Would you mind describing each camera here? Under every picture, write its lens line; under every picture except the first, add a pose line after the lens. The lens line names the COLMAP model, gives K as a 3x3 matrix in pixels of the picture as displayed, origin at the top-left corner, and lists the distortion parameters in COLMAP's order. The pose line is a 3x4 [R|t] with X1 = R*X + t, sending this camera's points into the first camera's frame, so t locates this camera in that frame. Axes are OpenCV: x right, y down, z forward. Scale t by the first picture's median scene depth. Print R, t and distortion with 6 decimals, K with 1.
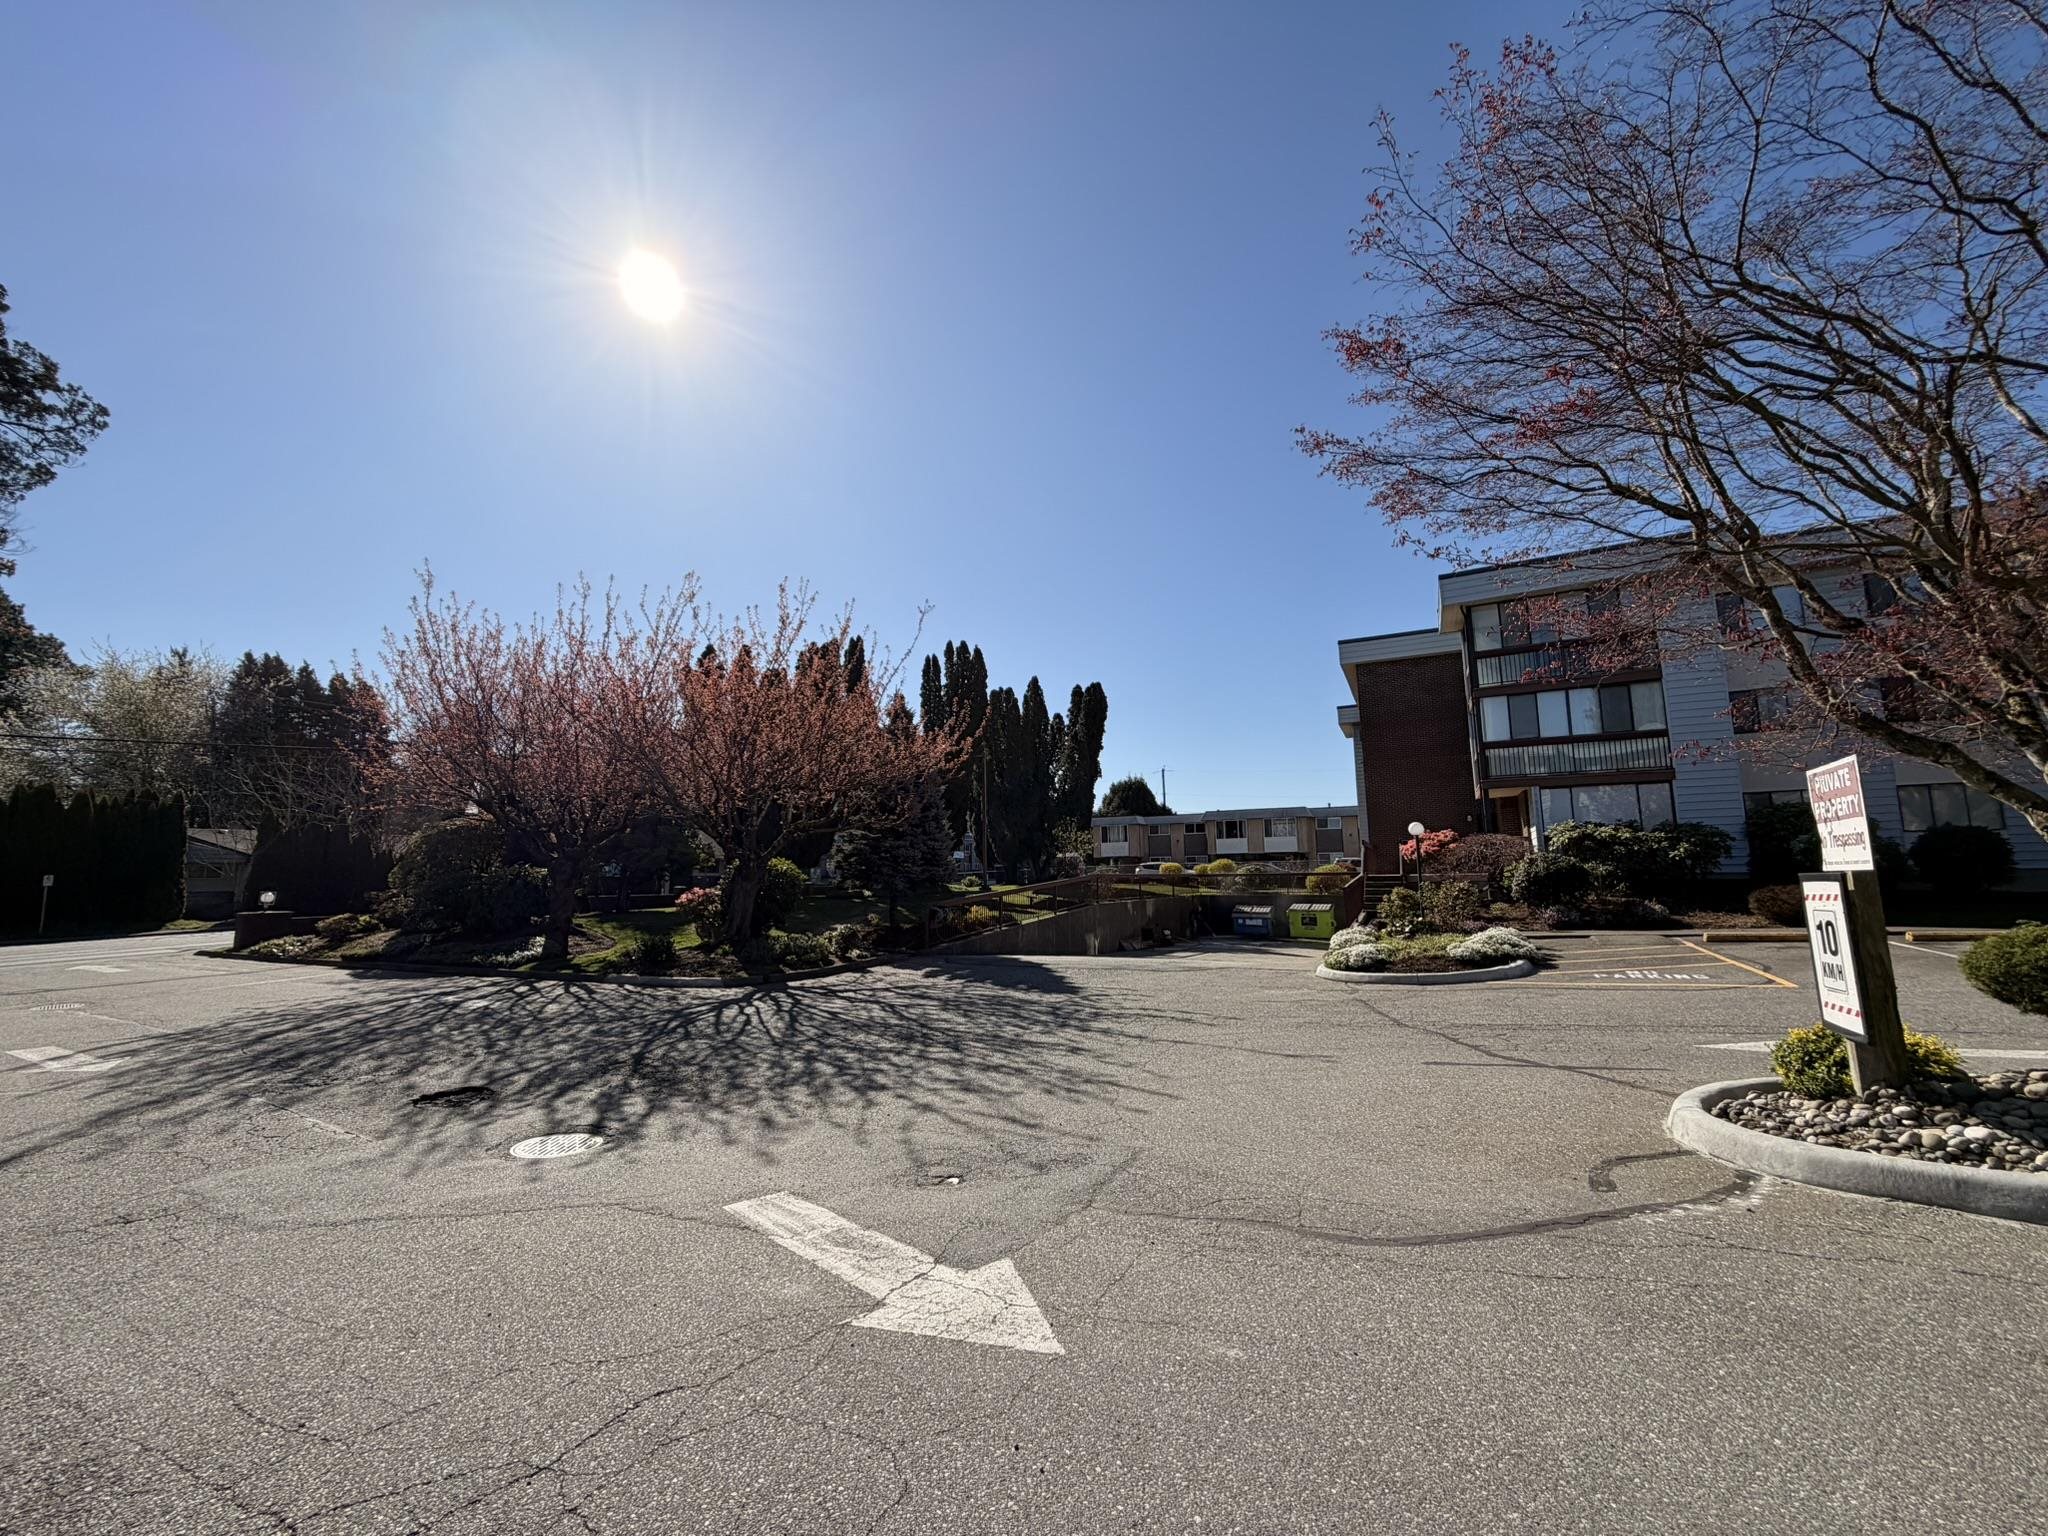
lens RADIAL K [[808.8, 0, 1024.0], [0, 808.8, 768.0], [0, 0, 1]] dist [0.000019, -0.000021]
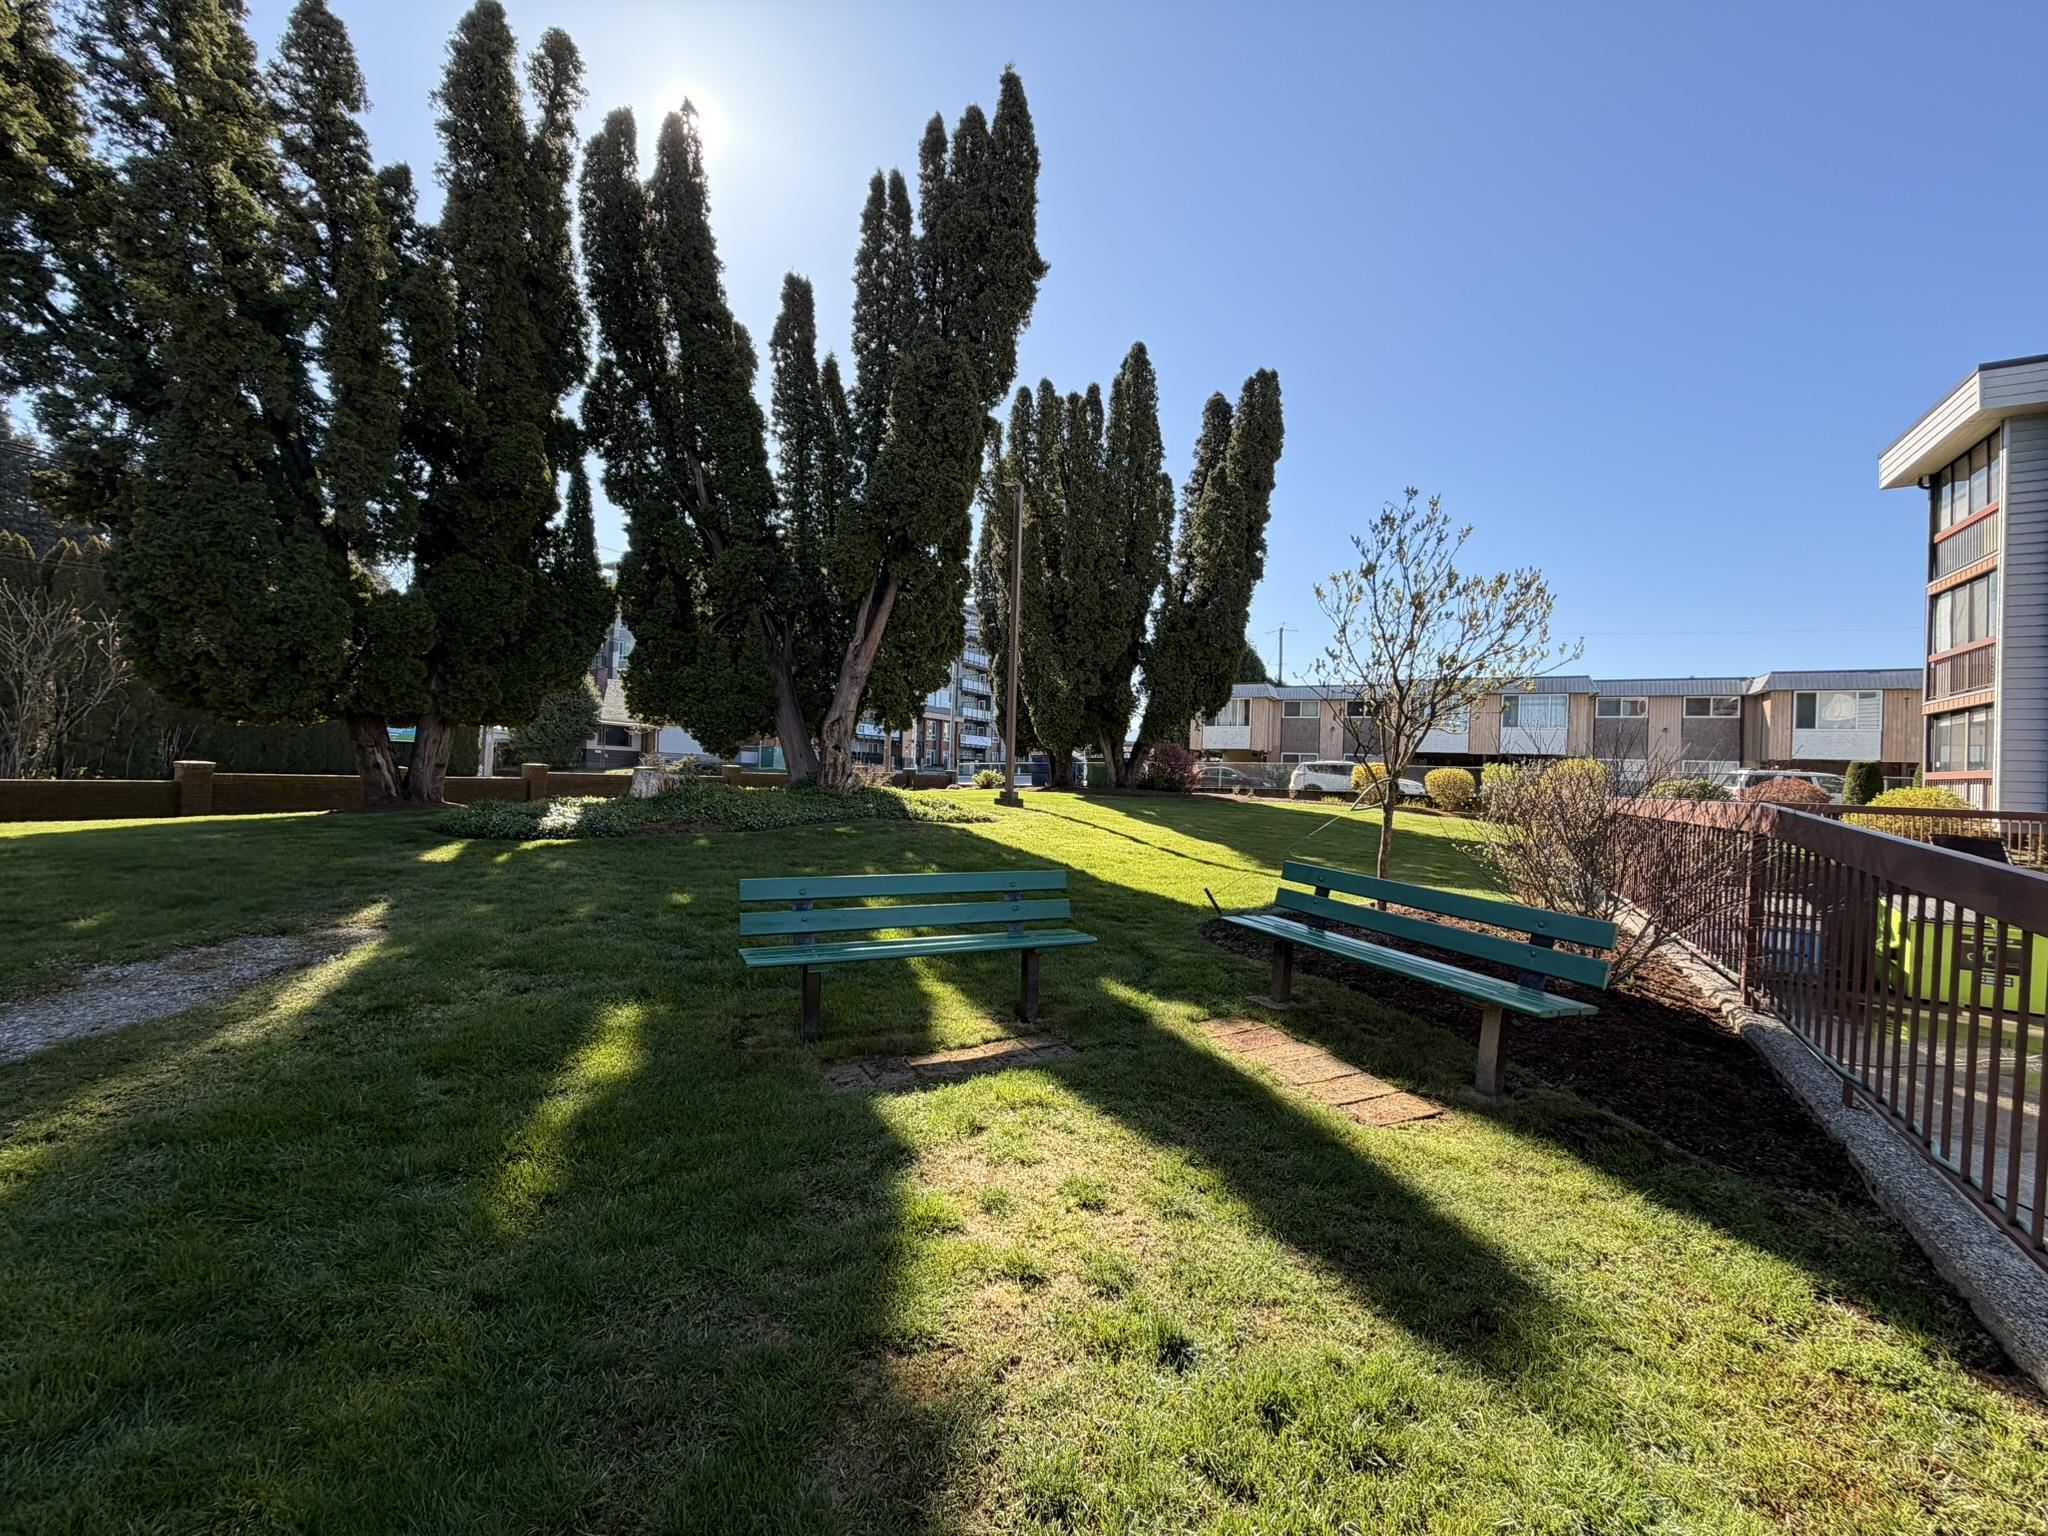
lens RADIAL K [[808.8, 0, 1024.0], [0, 808.8, 768.0], [0, 0, 1]] dist [0.000019, -0.000021]
pose [[0.997614, 0.052705, -0.044584, -0.019102], [-0.046183, 0.989571, 0.136439, 0.066162], [0.051310, -0.134054, 0.989645, 0.524794]]
